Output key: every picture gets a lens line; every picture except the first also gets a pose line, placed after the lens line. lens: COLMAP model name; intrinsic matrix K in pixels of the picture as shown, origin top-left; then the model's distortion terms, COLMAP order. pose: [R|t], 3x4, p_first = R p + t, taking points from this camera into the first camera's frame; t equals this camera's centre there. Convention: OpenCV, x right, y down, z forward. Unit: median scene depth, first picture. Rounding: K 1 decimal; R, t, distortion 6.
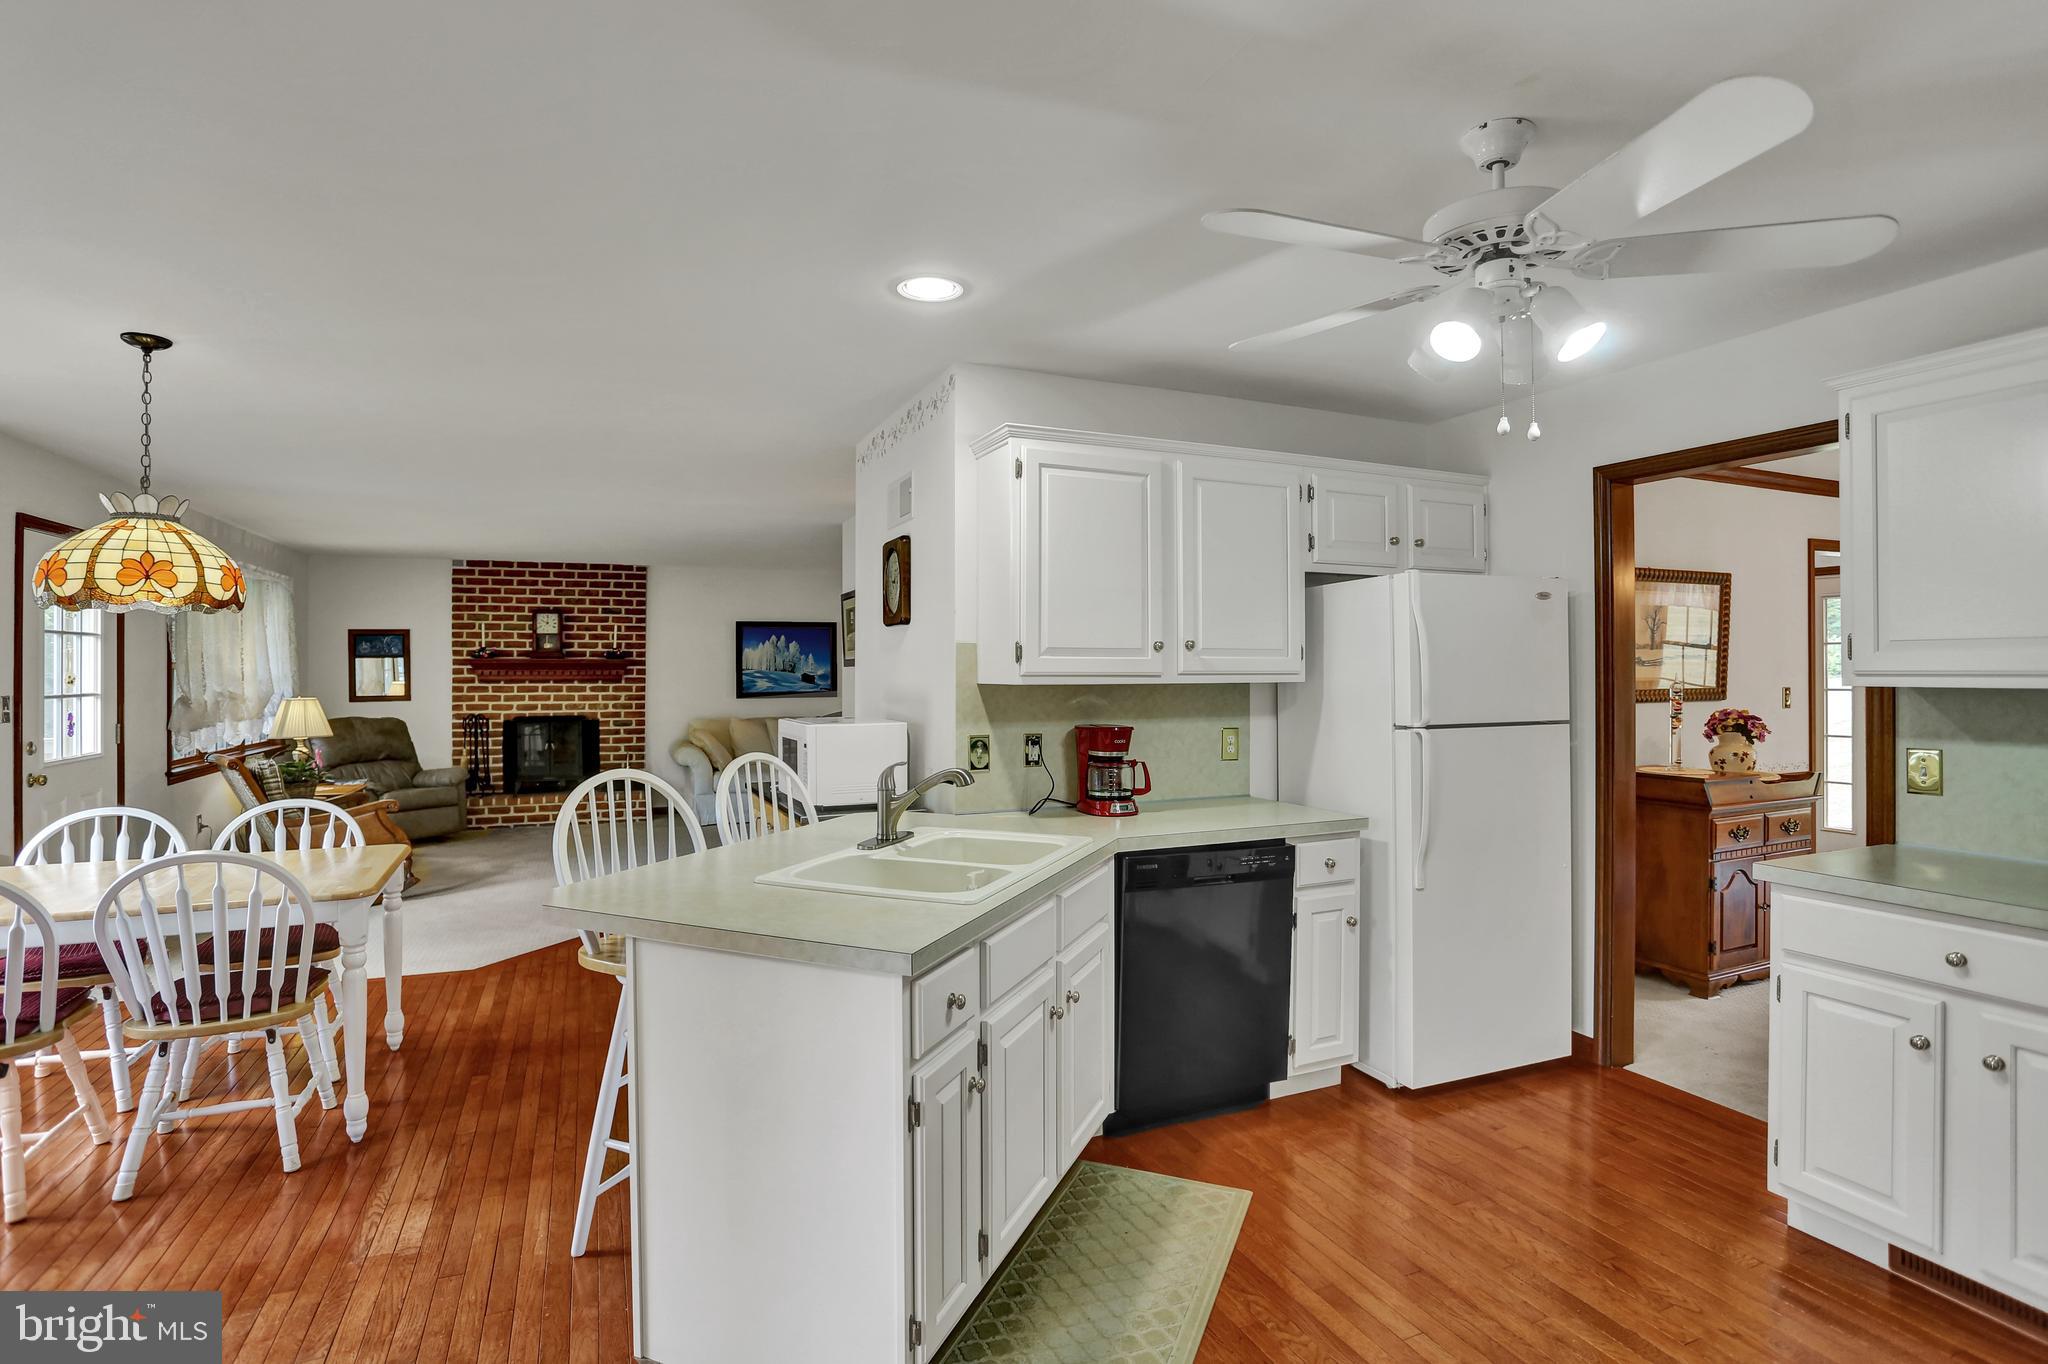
lens RADIAL K [[1024.7, 0, 1024.2], [0, 1024.7, 676.3], [0, 0, 1]] dist [-0.061249, 0.025514]
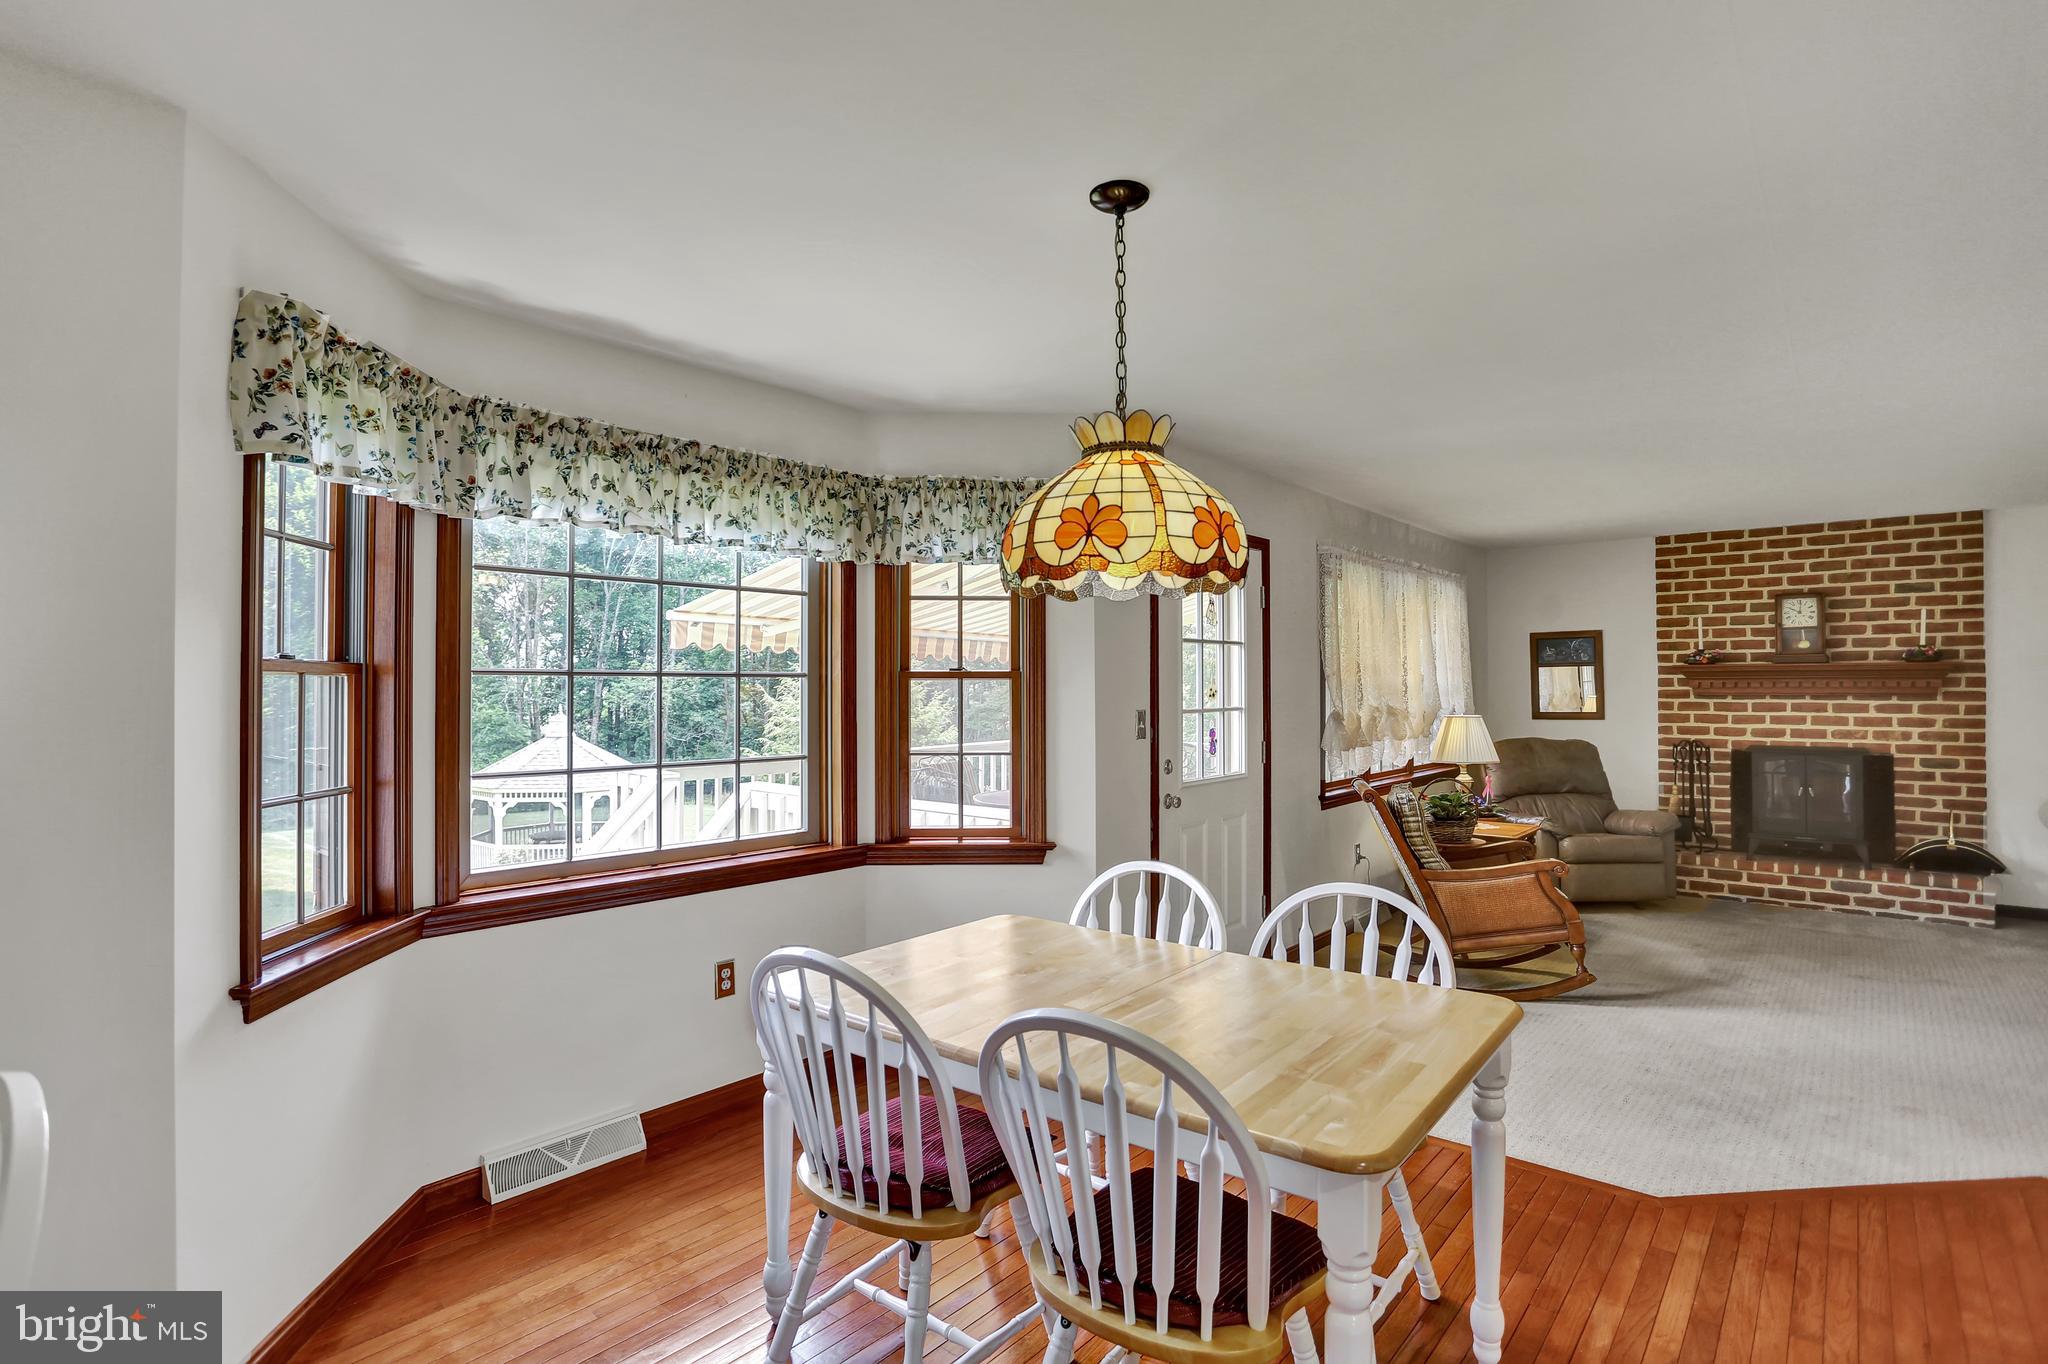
lens RADIAL K [[1024.7, 0, 990.3], [0, 1024.7, 668.5], [0, 0, 1]] dist [-0.061249, 0.025514]
pose [[0.436199, -0.016502, -0.899699, -0.104358], [-0.001528, 0.999817, -0.019080, -0.000310], [0.899849, 0.009698, 0.436094, 0.211991]]
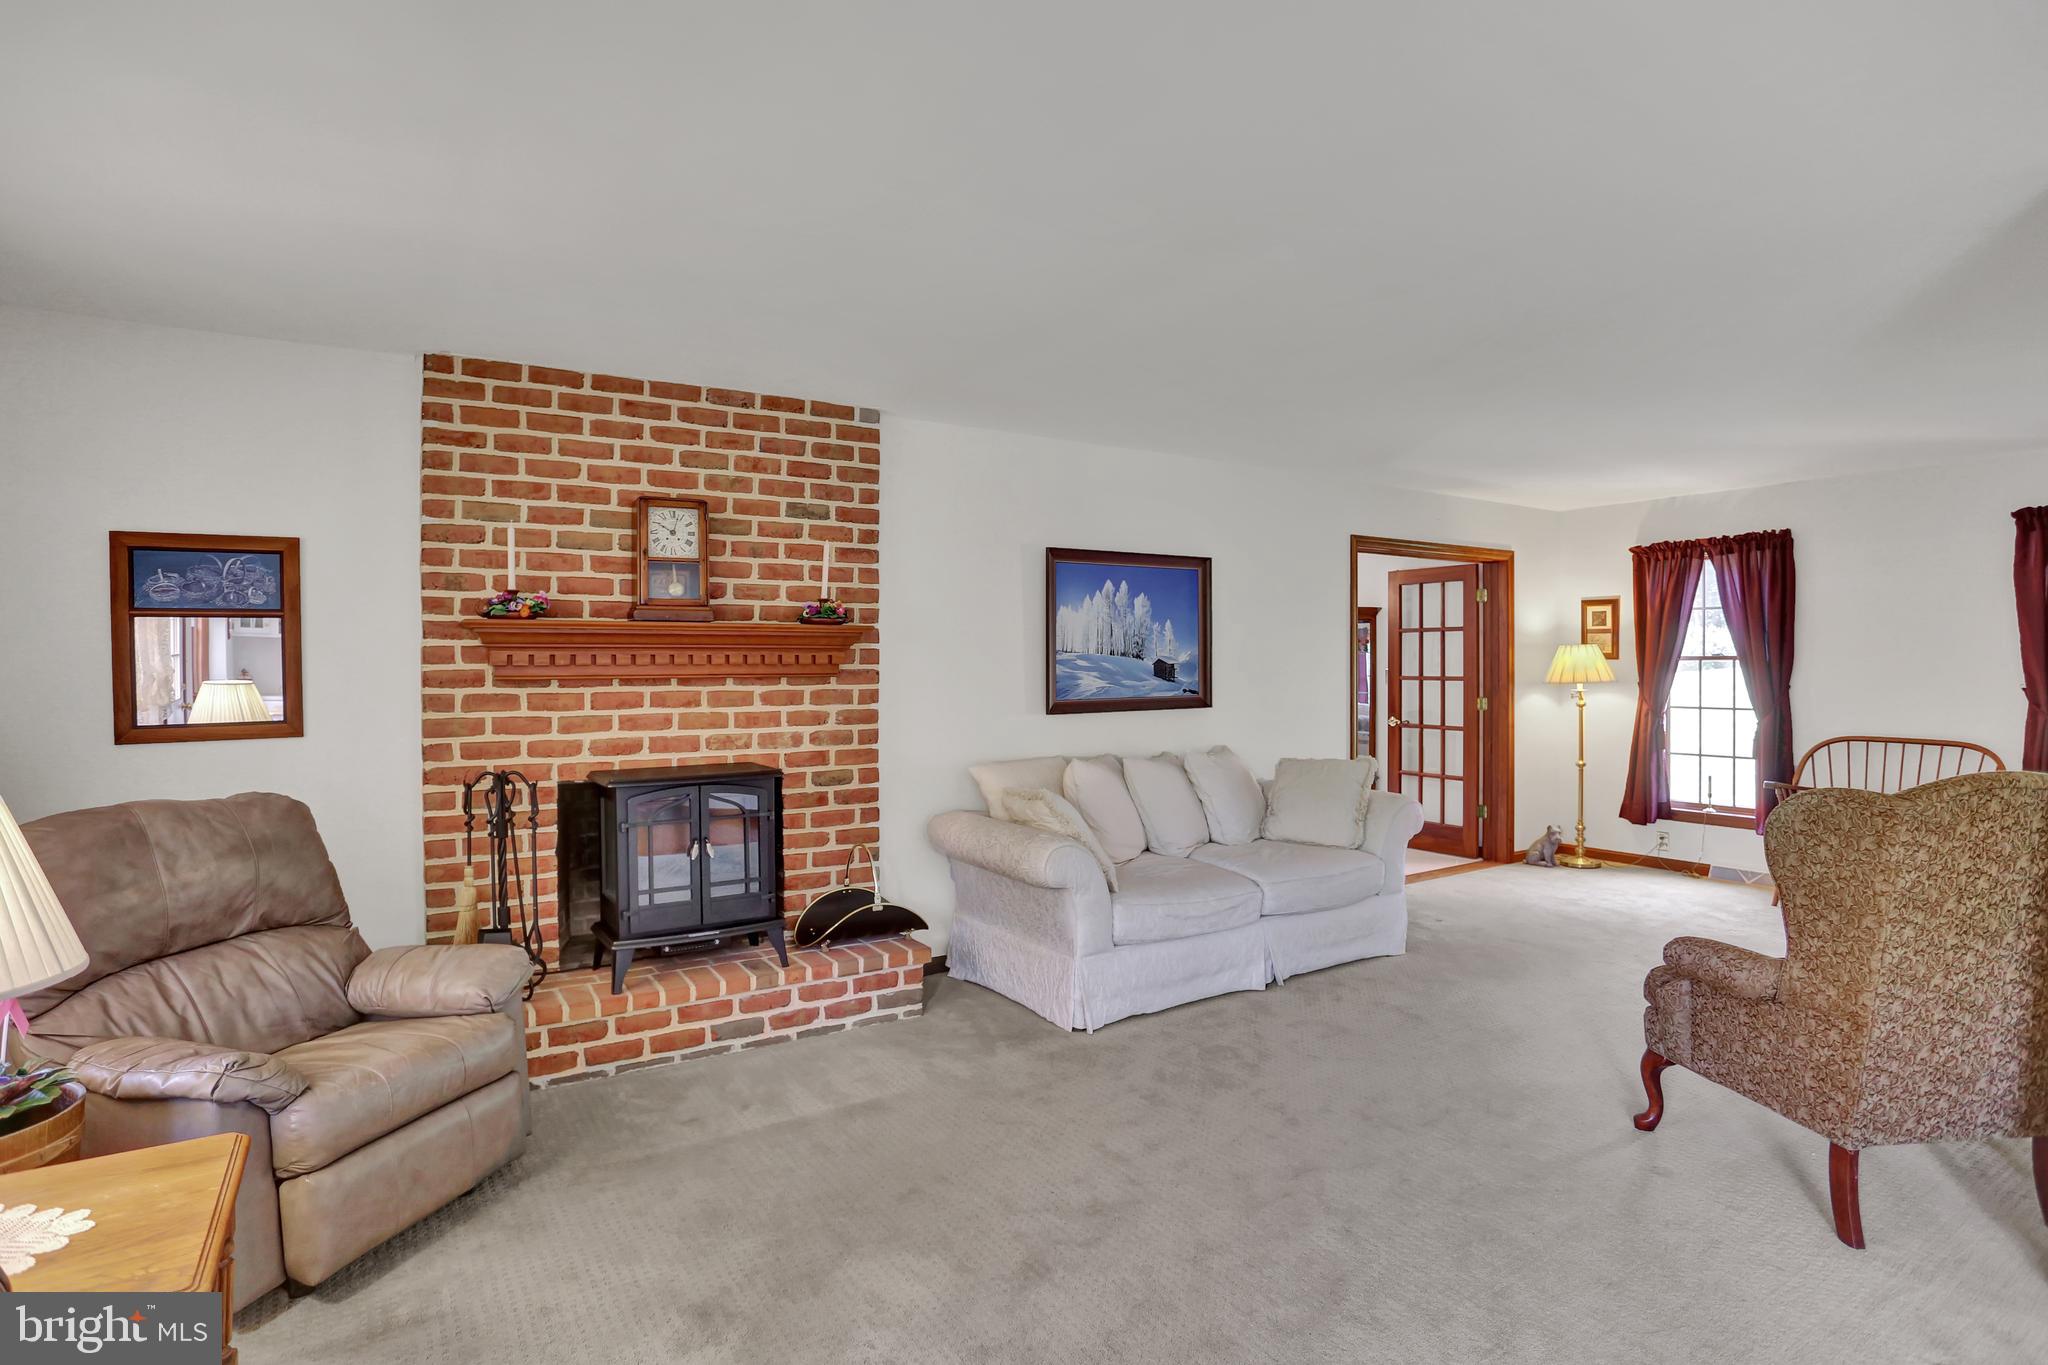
lens RADIAL K [[1069.3, 0, 1017.0], [0, 1069.3, 673.3], [0, 0, 1]] dist [-0.034803, 0.005031]
pose [[0.989228, -0.006957, 0.146220, -0.408014], [0.006788, 0.999976, 0.001657, 0.002463], [-0.146228, -0.000647, 0.989251, 0.582448]]
